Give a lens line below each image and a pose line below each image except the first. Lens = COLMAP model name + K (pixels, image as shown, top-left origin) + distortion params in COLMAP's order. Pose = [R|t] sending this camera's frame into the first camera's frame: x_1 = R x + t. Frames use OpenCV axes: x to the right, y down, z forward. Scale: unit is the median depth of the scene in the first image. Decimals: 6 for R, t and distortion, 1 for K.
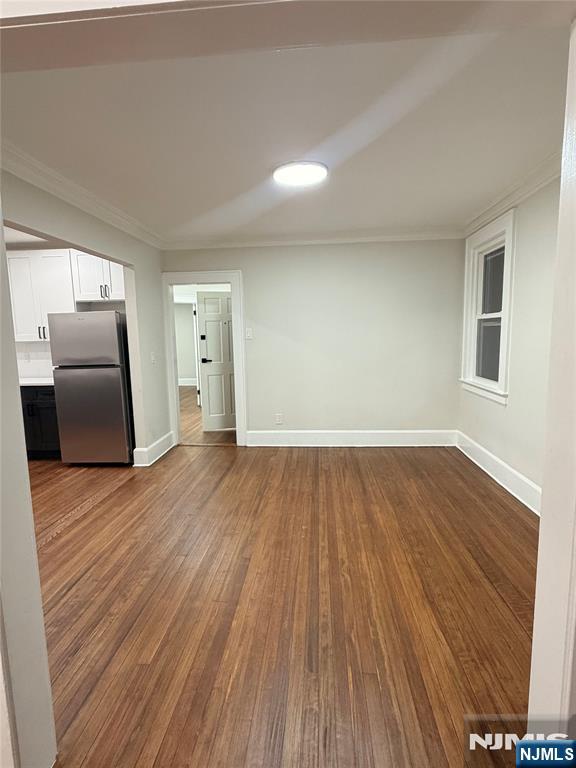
lens RADIAL K [[389.1, 0, 288.0], [0, 389.1, 384.0], [0, 0, 1]] dist [0.001387, 0.001531]
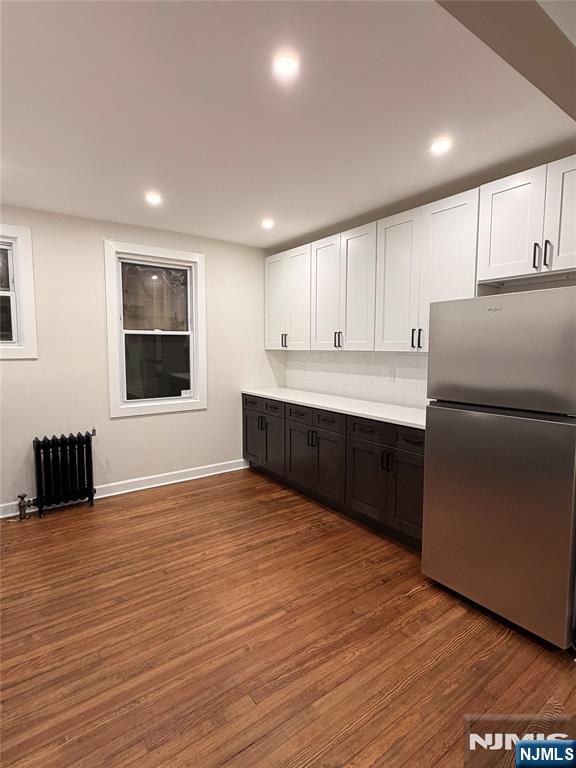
lens RADIAL K [[389.1, 0, 288.0], [0, 389.1, 384.0], [0, 0, 1]] dist [0.001387, 0.001531]
pose [[0.644136, 0.088732, -0.759747, -0.305393], [-0.112741, 0.993414, 0.020437, -0.052559], [0.756557, 0.072490, 0.649898, 0.477883]]
